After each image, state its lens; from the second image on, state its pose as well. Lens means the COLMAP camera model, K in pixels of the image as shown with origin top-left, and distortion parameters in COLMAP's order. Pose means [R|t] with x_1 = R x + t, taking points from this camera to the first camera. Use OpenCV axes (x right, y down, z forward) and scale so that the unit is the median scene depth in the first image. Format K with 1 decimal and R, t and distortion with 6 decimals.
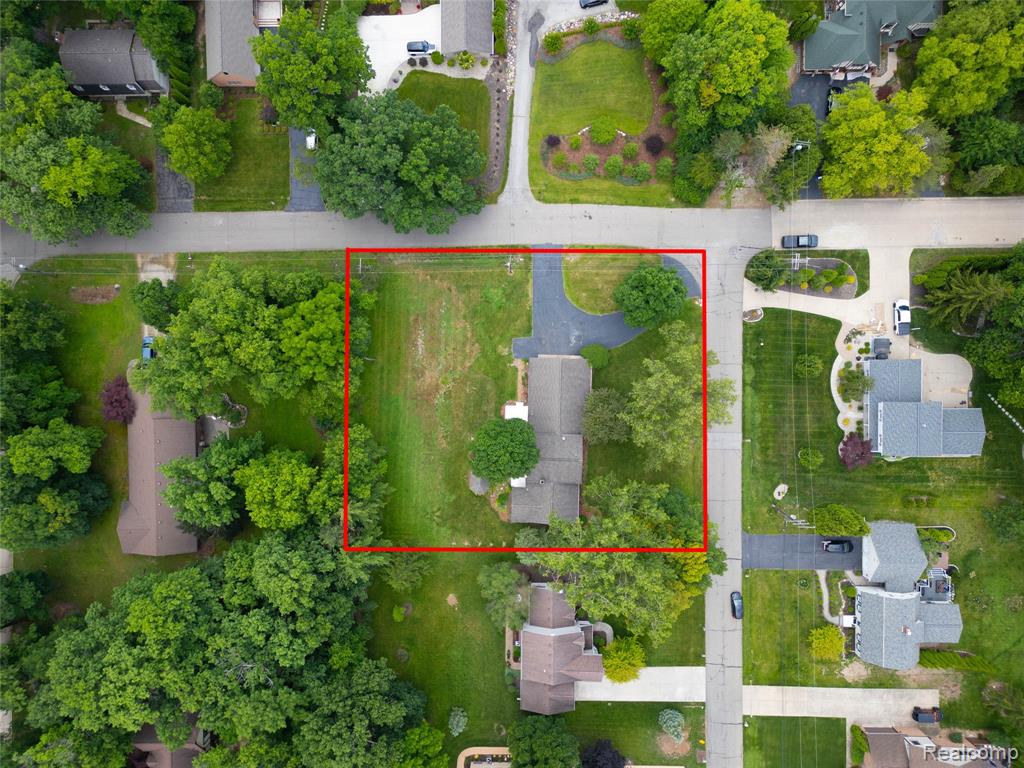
lens RADIAL K [[717.0, 0, 514.2], [0, 717.0, 383.4], [0, 0, 1]] dist [0.072878, -0.067396]
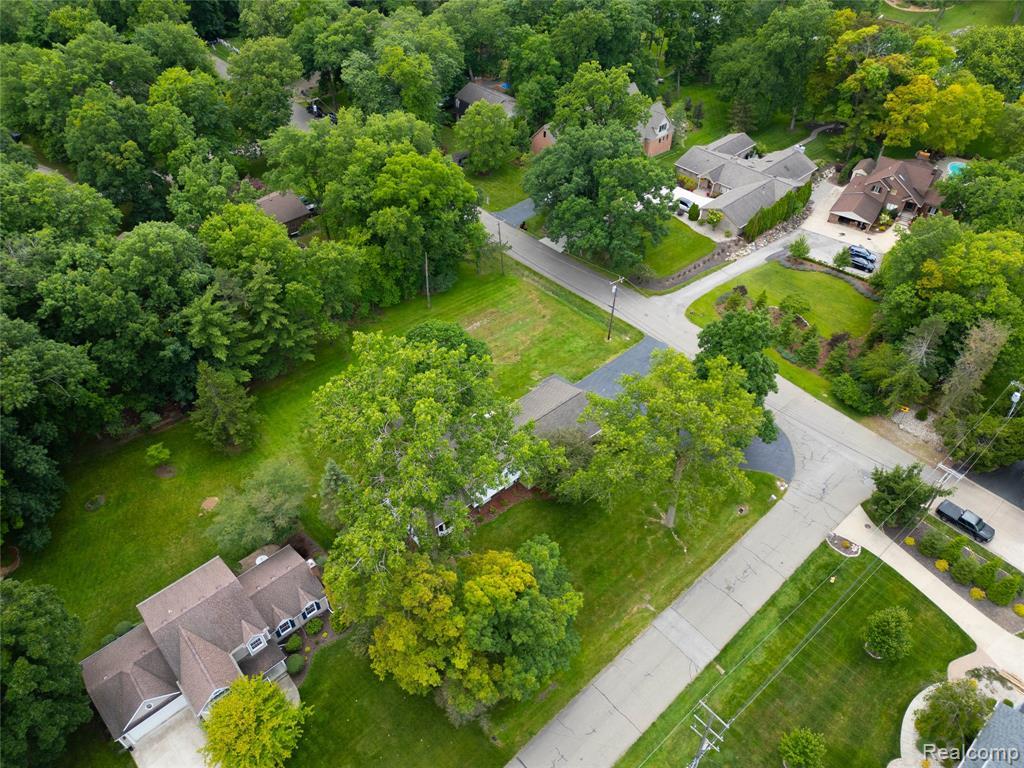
lens RADIAL K [[717.0, 0, 509.7], [0, 717.0, 384.8], [0, 0, 1]] dist [0.072878, -0.067396]
pose [[0.669500, 0.528710, -0.521762, 0.392915], [-0.742120, 0.445764, -0.500552, 0.385499], [-0.032064, 0.722329, 0.690805, 0.458453]]
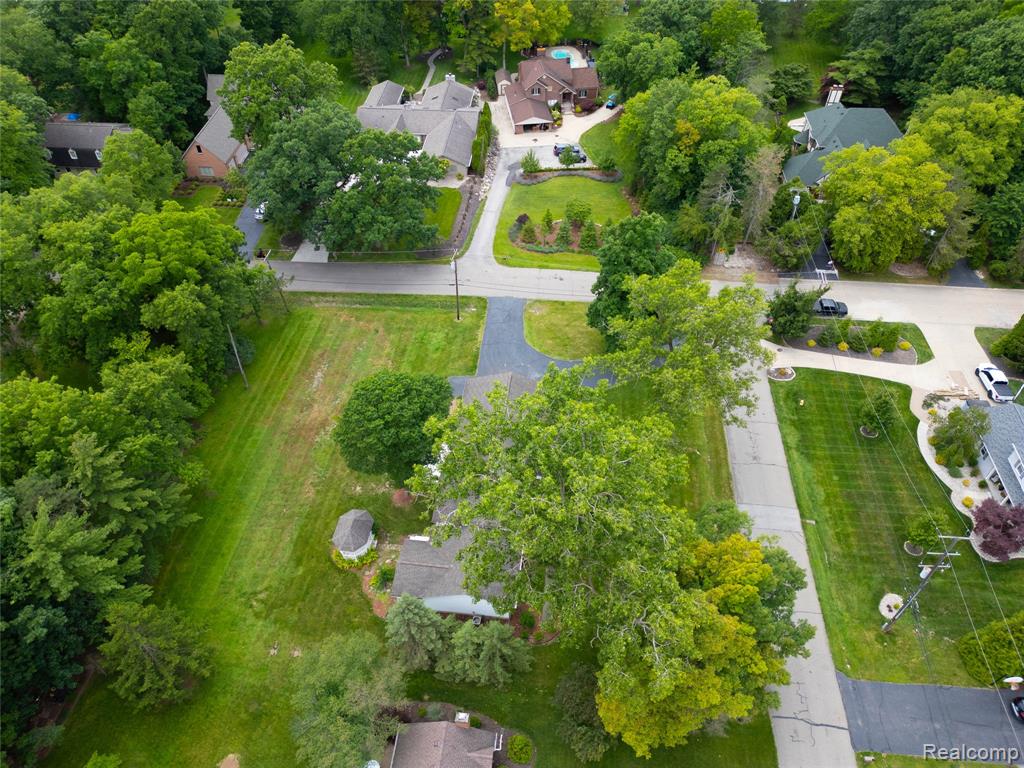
lens RADIAL K [[717.0, 0, 511.7], [0, 717.0, 386.5], [0, 0, 1]] dist [0.072878, -0.067396]
pose [[0.995980, 0.075461, -0.048259, 0.097906], [-0.087400, 0.700746, -0.708037, 0.449389], [-0.019612, 0.709409, 0.704524, 0.503624]]
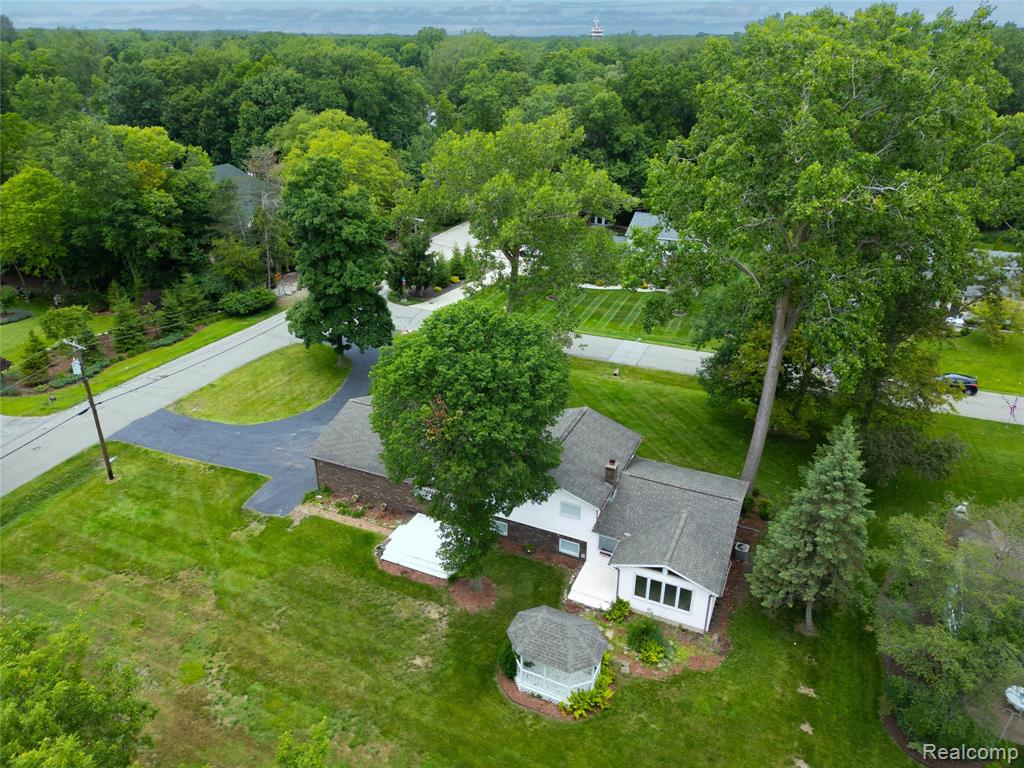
lens RADIAL K [[717.0, 0, 508.1], [0, 717.0, 382.6], [0, 0, 1]] dist [0.072878, -0.067396]
pose [[0.388586, -0.376957, 0.840776, -0.252893], [0.921342, 0.147649, -0.359624, 0.203691], [0.011423, 0.914387, 0.404680, 0.786177]]
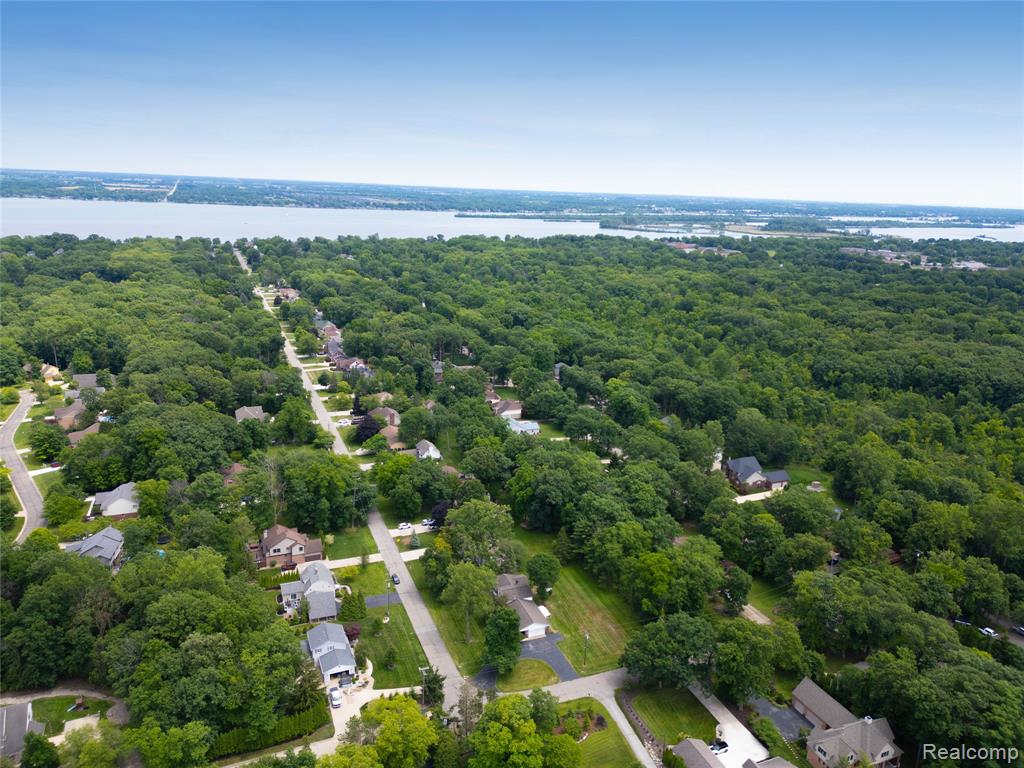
lens RADIAL K [[717.0, 0, 509.4], [0, 717.0, 381.9], [0, 0, 1]] dist [0.072878, -0.067396]
pose [[-0.926030, 0.091598, -0.366166, 0.677532], [-0.376746, -0.283461, 0.881880, -1.327929], [-0.023015, 0.954599, 0.297003, -0.061139]]
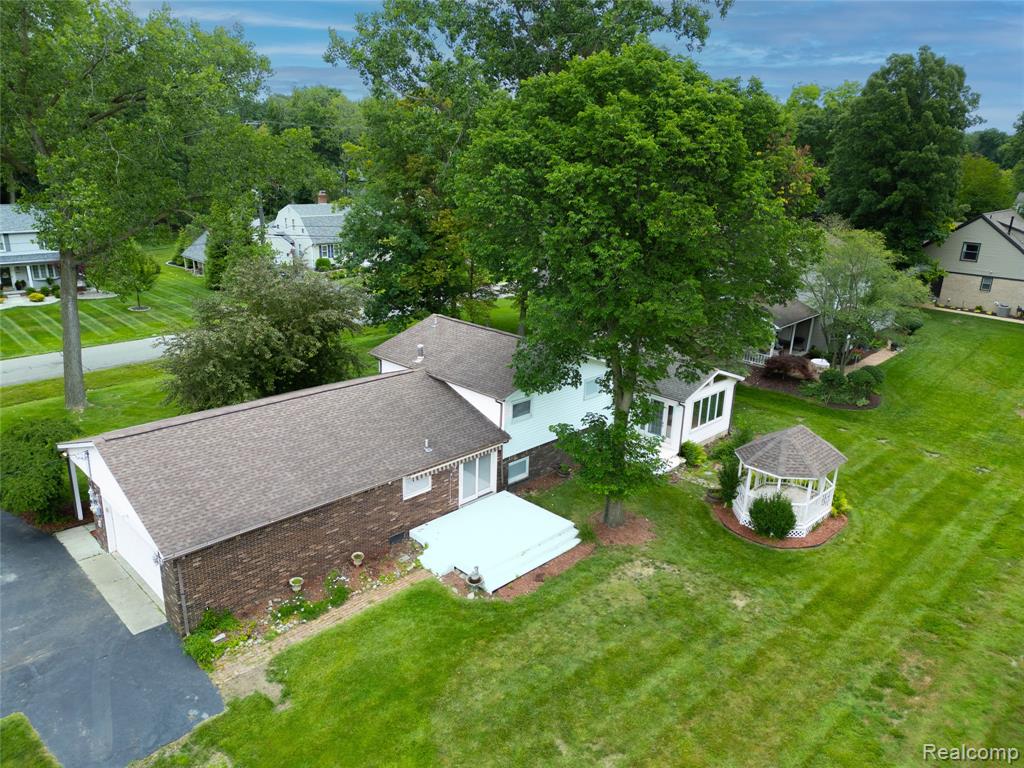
lens RADIAL K [[717.0, 0, 514.4], [0, 717.0, 378.5], [0, 0, 1]] dist [0.072878, -0.067396]
pose [[-0.728206, -0.203048, 0.654589, -0.130135], [0.685345, -0.221566, 0.693693, -0.084504], [0.004182, 0.953771, 0.300504, 0.896191]]
